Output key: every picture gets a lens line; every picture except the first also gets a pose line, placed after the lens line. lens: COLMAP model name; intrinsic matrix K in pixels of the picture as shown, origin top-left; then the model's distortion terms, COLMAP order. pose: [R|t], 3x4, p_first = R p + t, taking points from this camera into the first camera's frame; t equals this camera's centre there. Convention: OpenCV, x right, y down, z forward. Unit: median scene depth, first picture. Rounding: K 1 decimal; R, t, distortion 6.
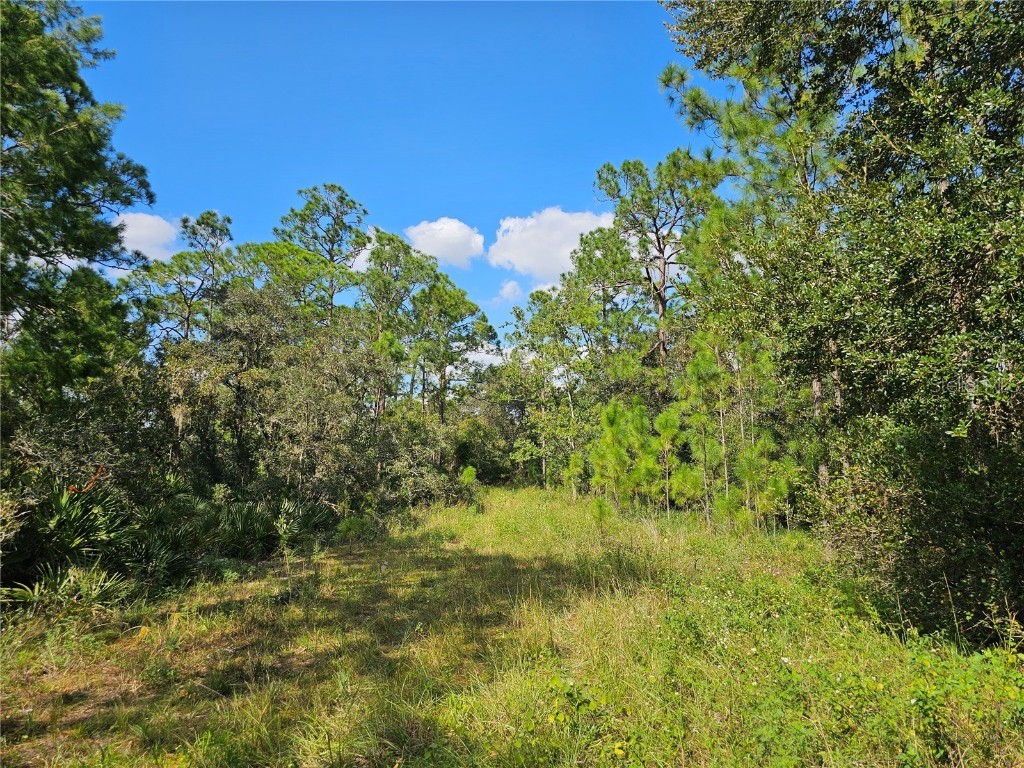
lens RADIAL K [[676.3, 0, 498.3], [0, 676.3, 375.9], [0, 0, 1]] dist [0.049772, -0.058007]
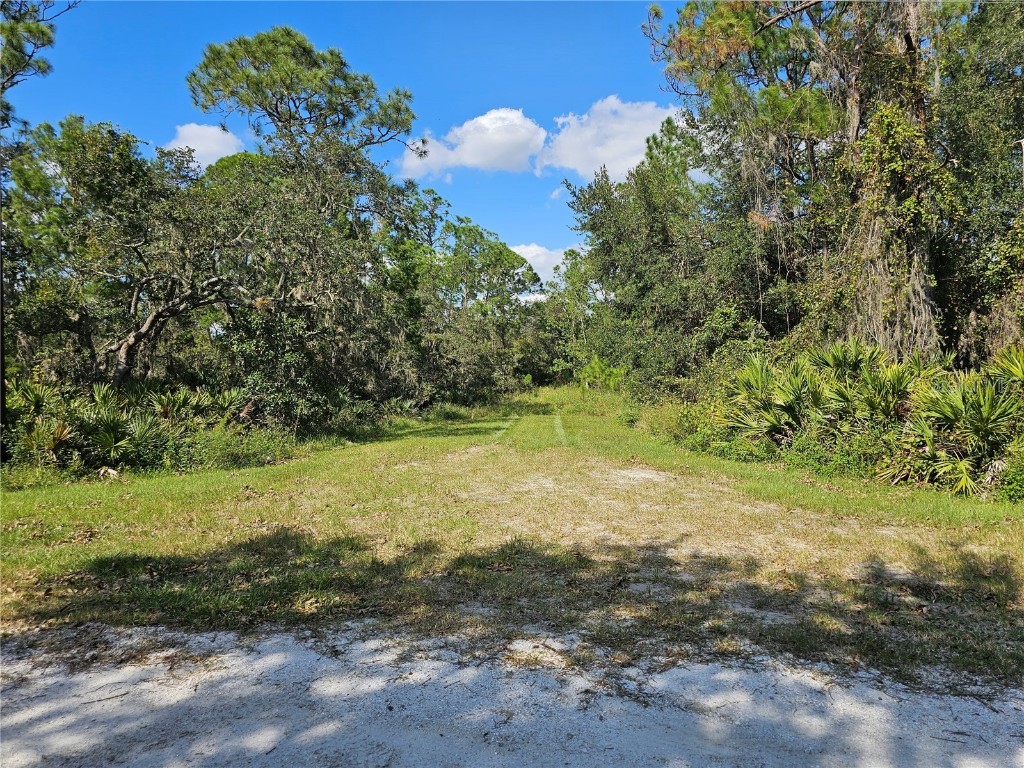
lens RADIAL K [[675.1, 0, 514.7], [0, 675.1, 377.5], [0, 0, 1]] dist [0.042579, -0.045970]
pose [[0.998871, -0.024528, -0.040675, -0.003479], [0.029890, 0.990128, 0.136939, -0.068805], [0.036914, -0.138000, 0.989744, -0.513073]]
